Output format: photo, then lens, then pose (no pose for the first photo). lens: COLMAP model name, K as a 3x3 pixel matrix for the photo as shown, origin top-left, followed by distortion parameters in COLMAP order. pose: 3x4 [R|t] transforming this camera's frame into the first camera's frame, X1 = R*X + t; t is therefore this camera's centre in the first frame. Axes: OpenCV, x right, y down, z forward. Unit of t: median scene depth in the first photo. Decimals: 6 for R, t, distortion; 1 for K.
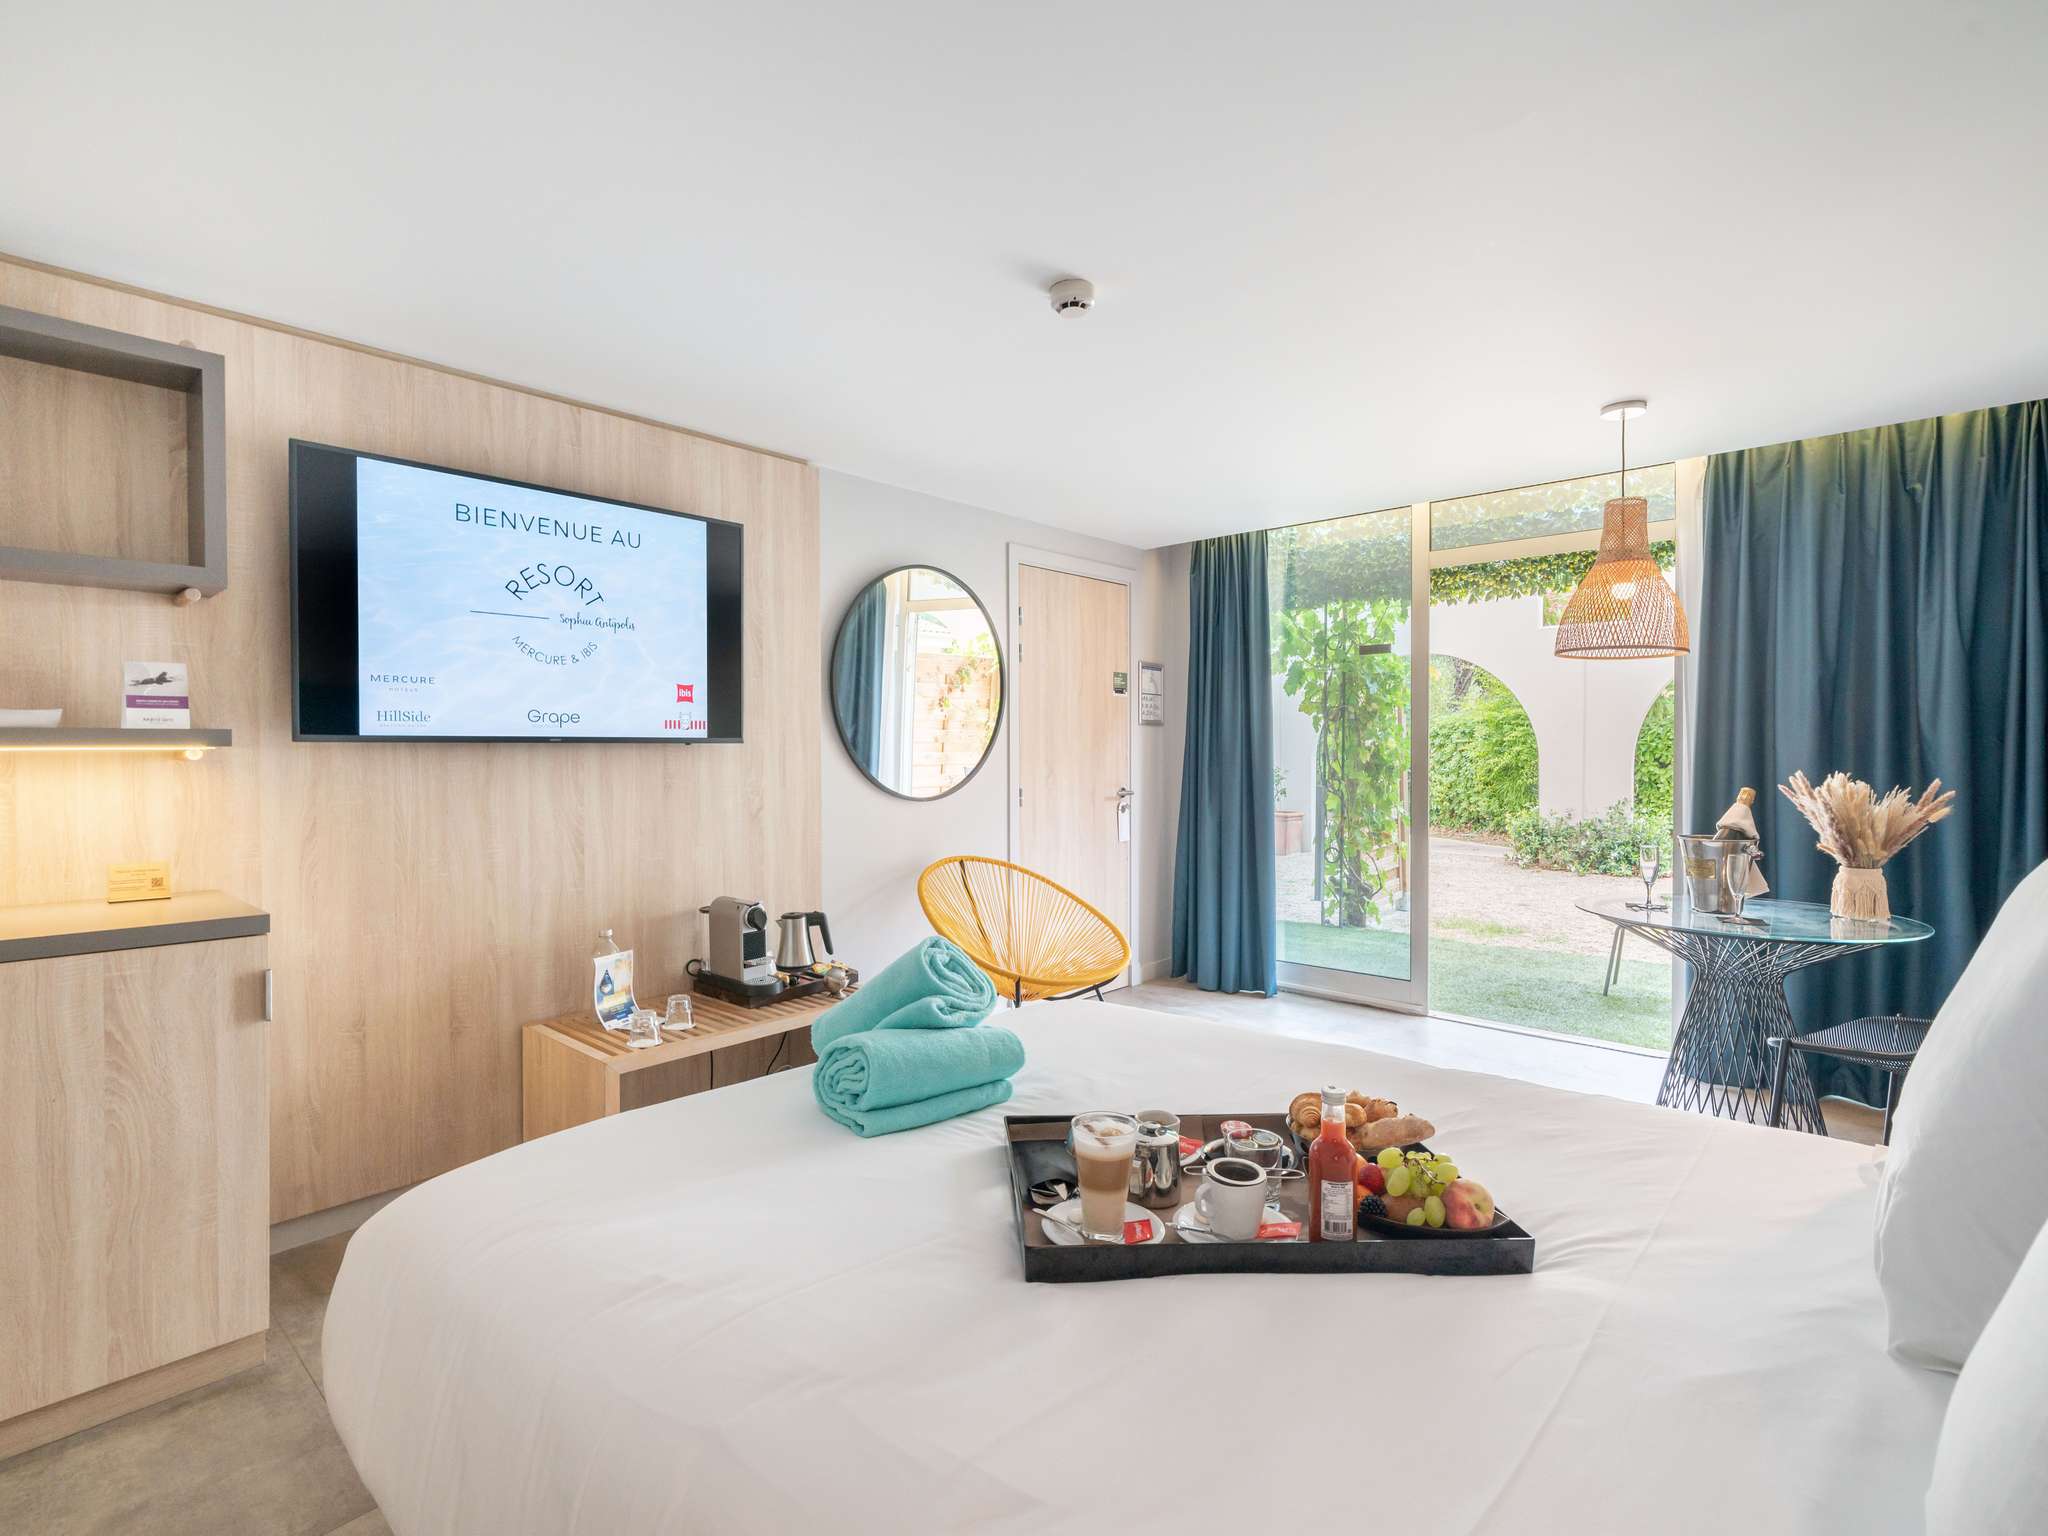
lens RADIAL K [[955.1, 0, 1024.0], [0, 955.1, 768.0], [0, 0, 1]] dist [-0.001055, -0.000458]
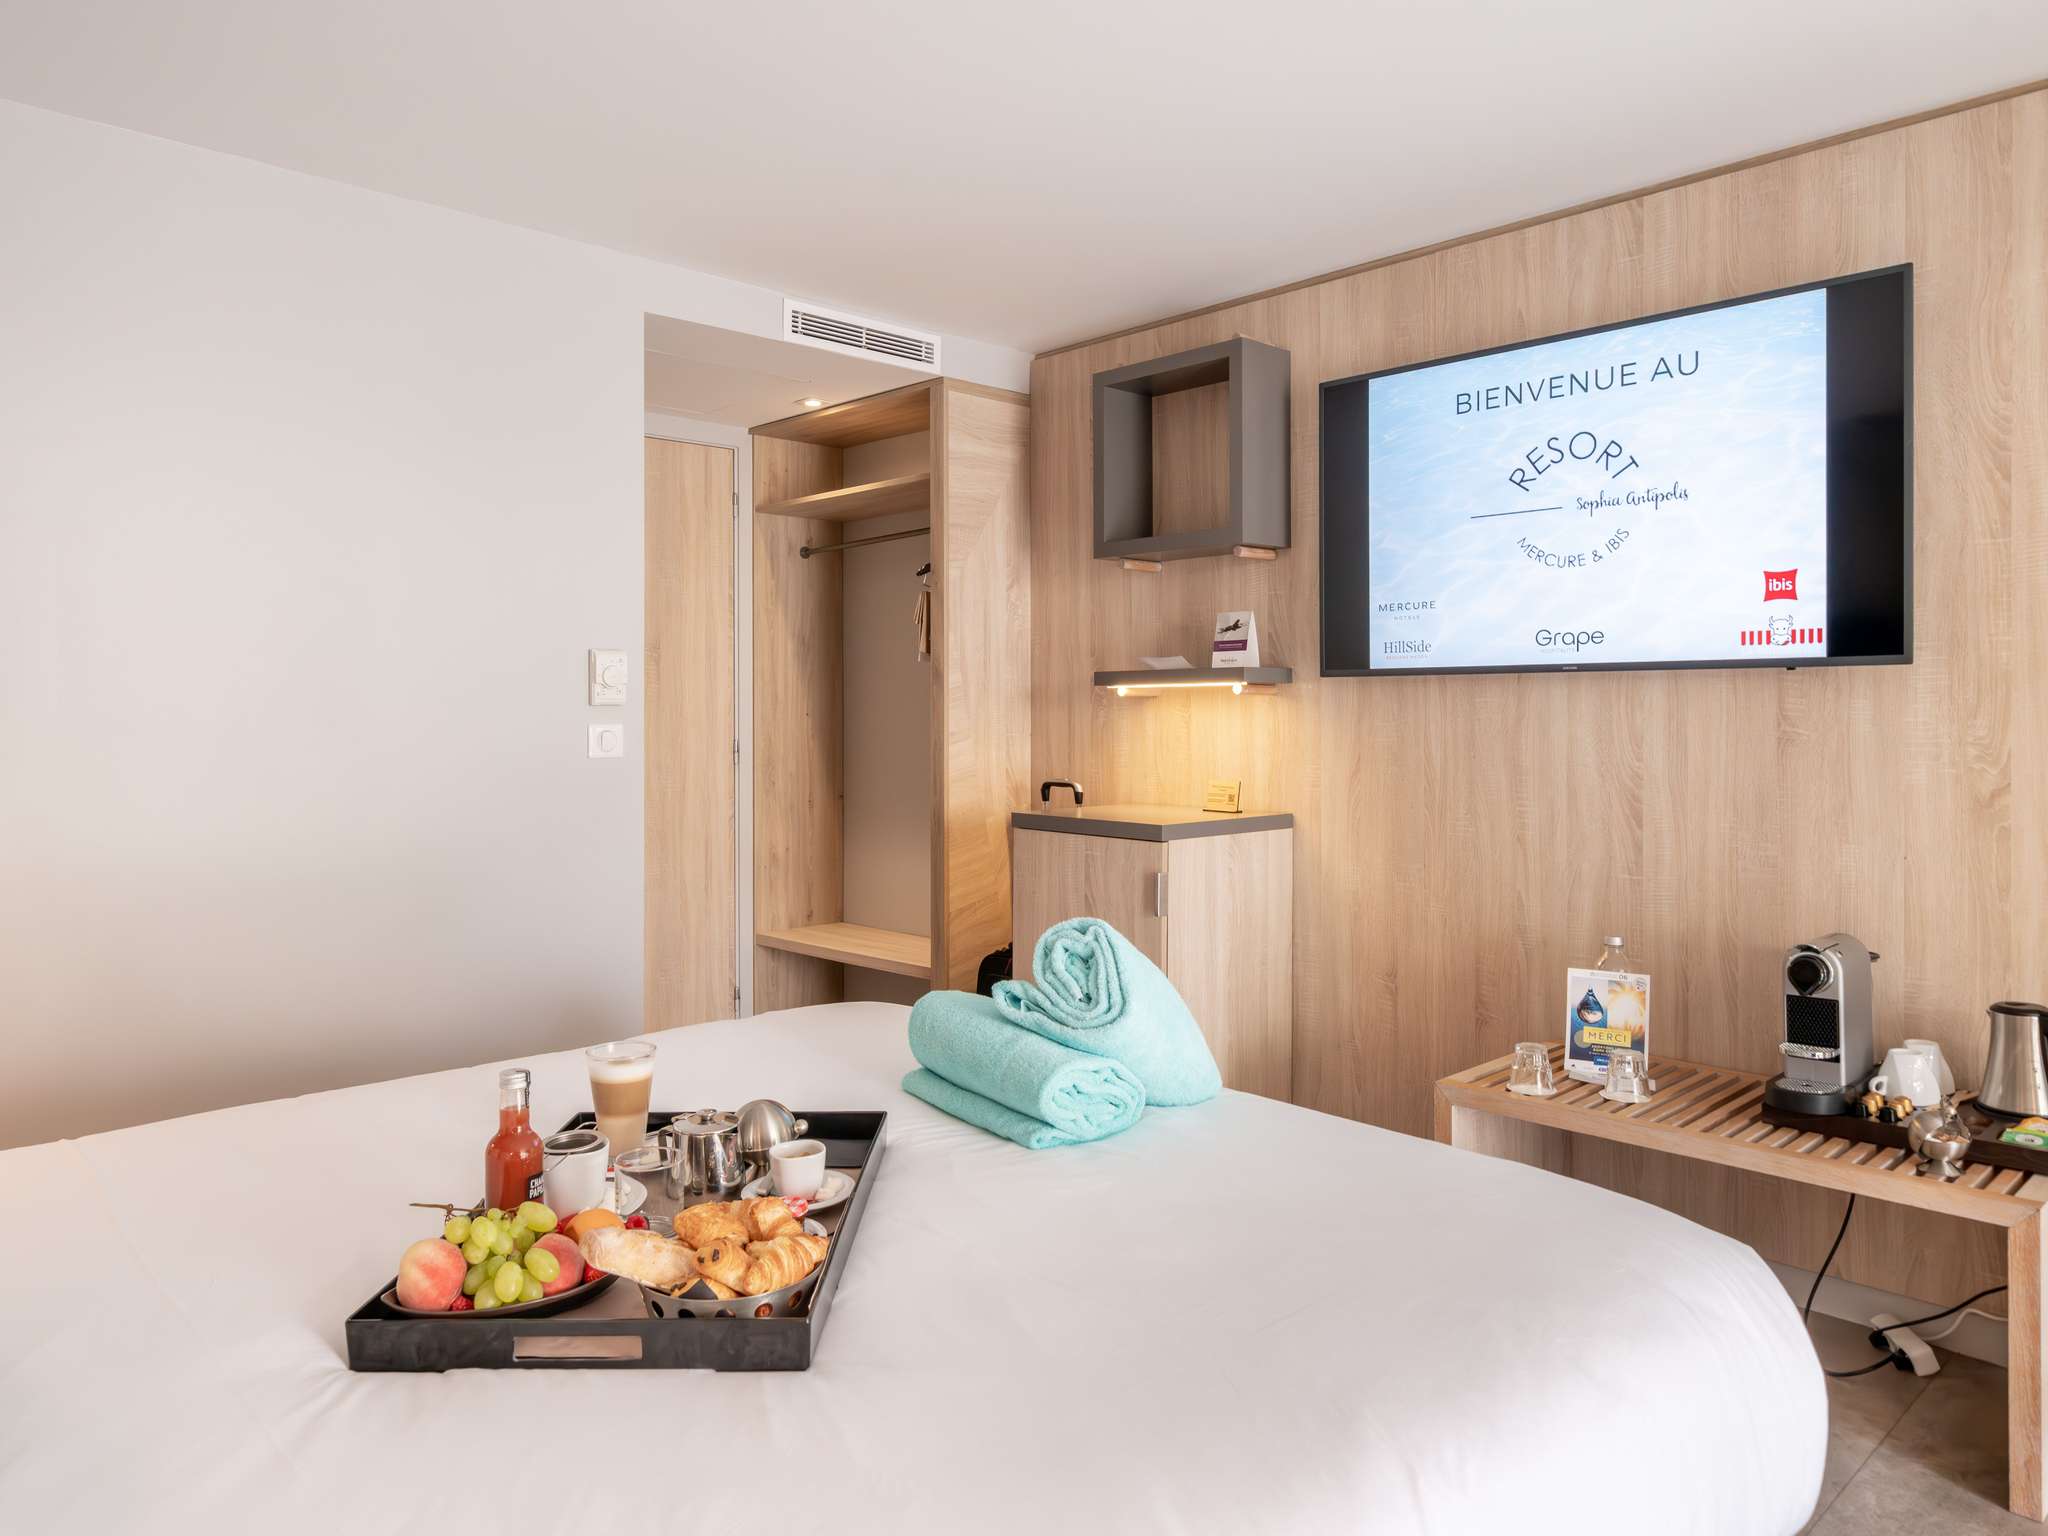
lens RADIAL K [[1408.4, 0, 1020.2], [0, 1408.4, 714.6], [0, 0, 1]] dist [0.002409, 0.003524]
pose [[-0.071994, 0.007066, -0.997380, 0.640941], [-0.015304, 0.999849, 0.008188, 0.004494], [0.997288, 0.015854, -0.071875, 0.650700]]
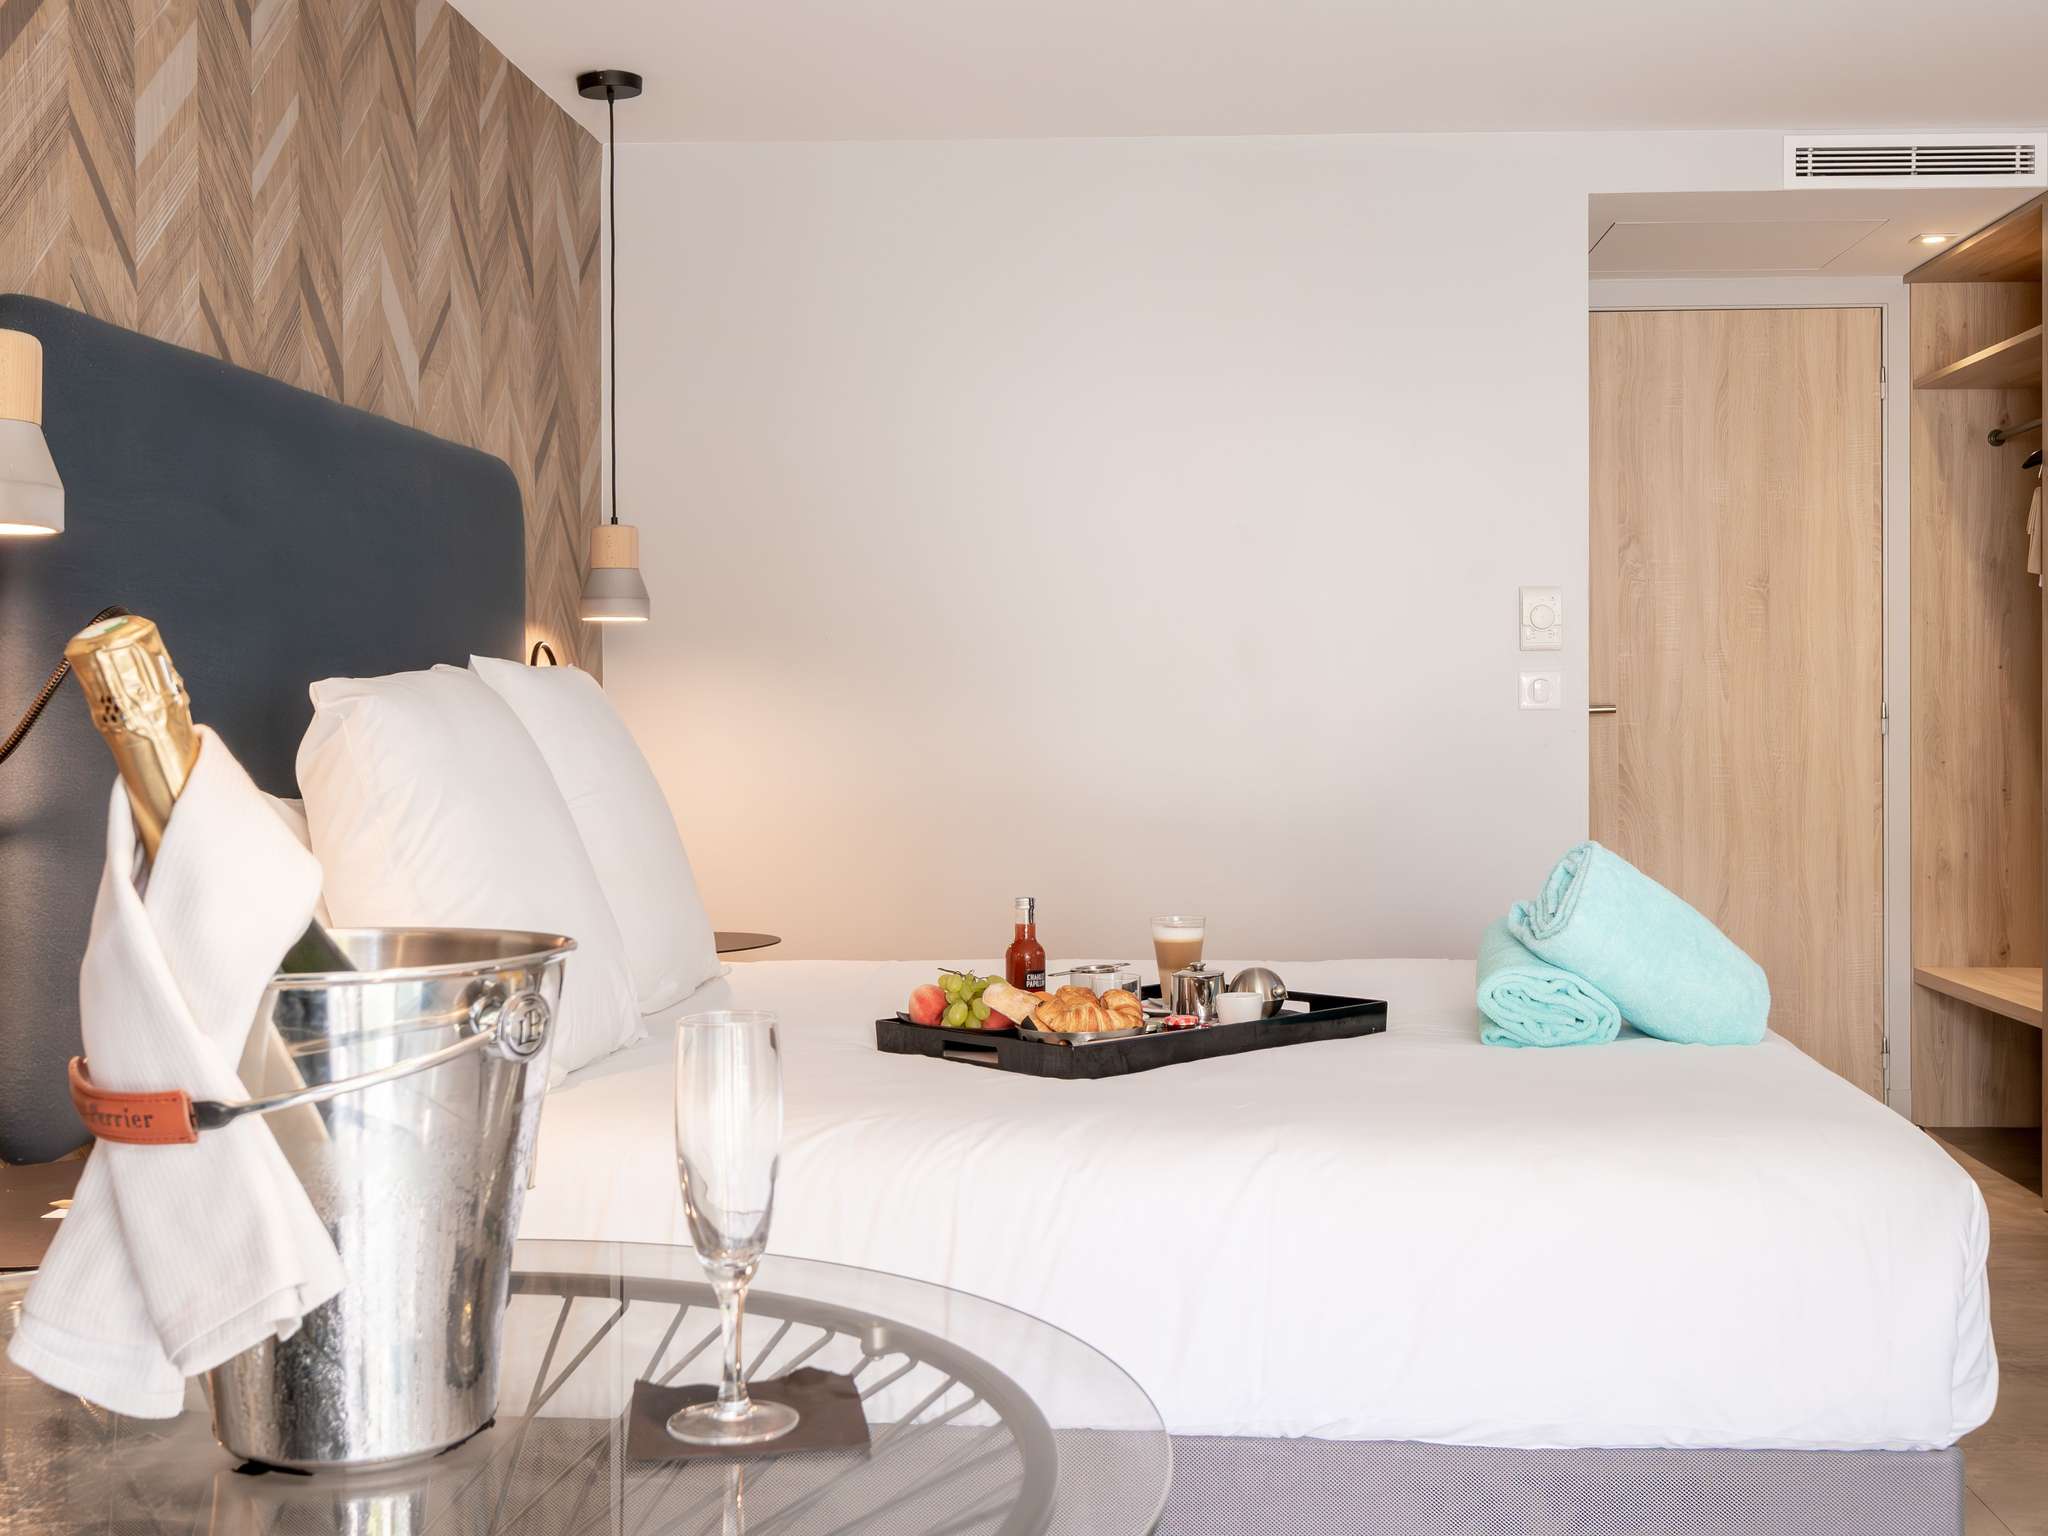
lens RADIAL K [[2505.7, 0, 1077.3], [0, 2505.7, 735.7], [0, 0, 1]] dist [-0.015128, 0.040331]
pose [[-0.776009, 0.014630, -0.630552, 0.926226], [-0.002982, 0.999635, 0.026863, 0.026506], [0.630715, 0.022726, -0.775682, 1.448670]]
